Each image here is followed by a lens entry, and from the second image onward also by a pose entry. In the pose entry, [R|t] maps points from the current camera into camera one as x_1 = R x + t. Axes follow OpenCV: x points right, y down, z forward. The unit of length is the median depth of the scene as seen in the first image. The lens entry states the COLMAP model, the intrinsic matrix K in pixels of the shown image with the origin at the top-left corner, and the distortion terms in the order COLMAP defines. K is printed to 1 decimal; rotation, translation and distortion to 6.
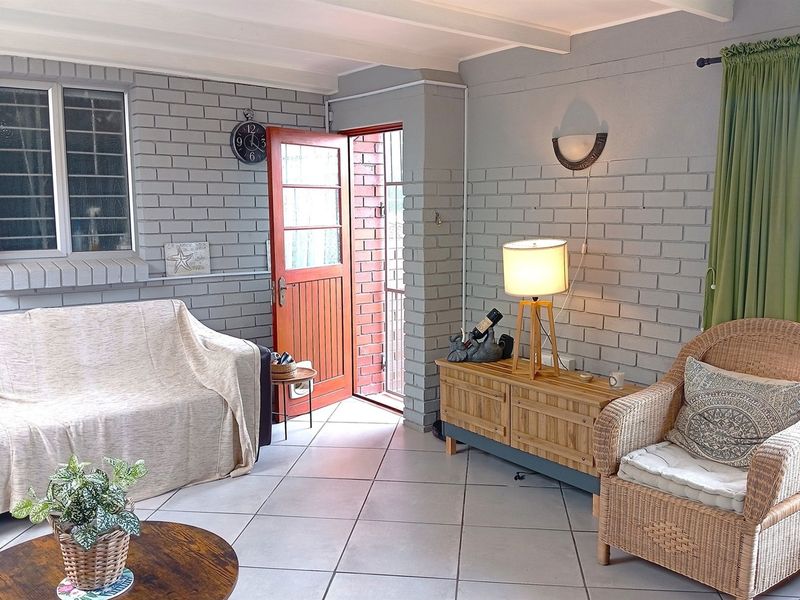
lens RADIAL K [[706.6, 0, 397.8], [0, 706.6, 286.2], [0, 0, 1]] dist [0.136204, -0.290510]
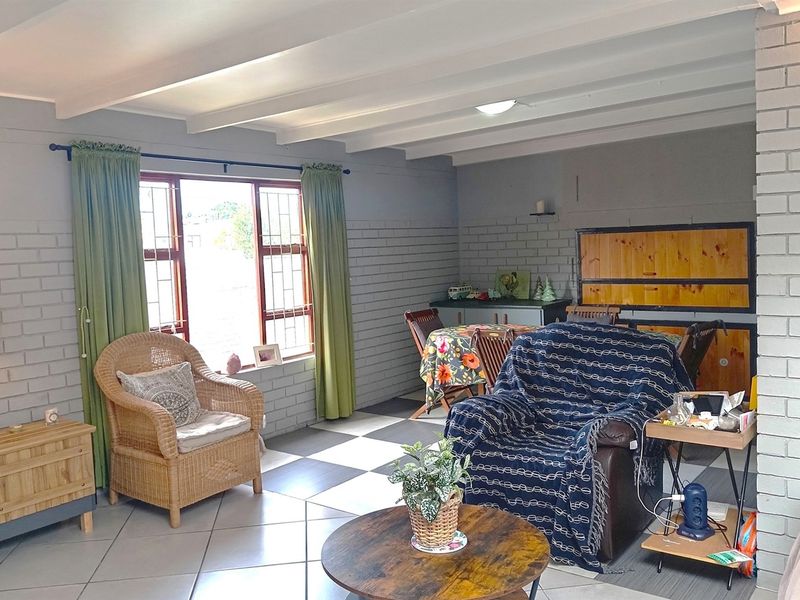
lens RADIAL K [[706.6, 0, 397.8], [0, 706.6, 286.2], [0, 0, 1]] dist [0.136204, -0.290510]
pose [[-0.243567, -0.047905, 0.968700, -0.830884], [0.147427, 0.985345, 0.085796, -0.078594], [-0.958614, 0.163710, -0.232935, 0.658298]]
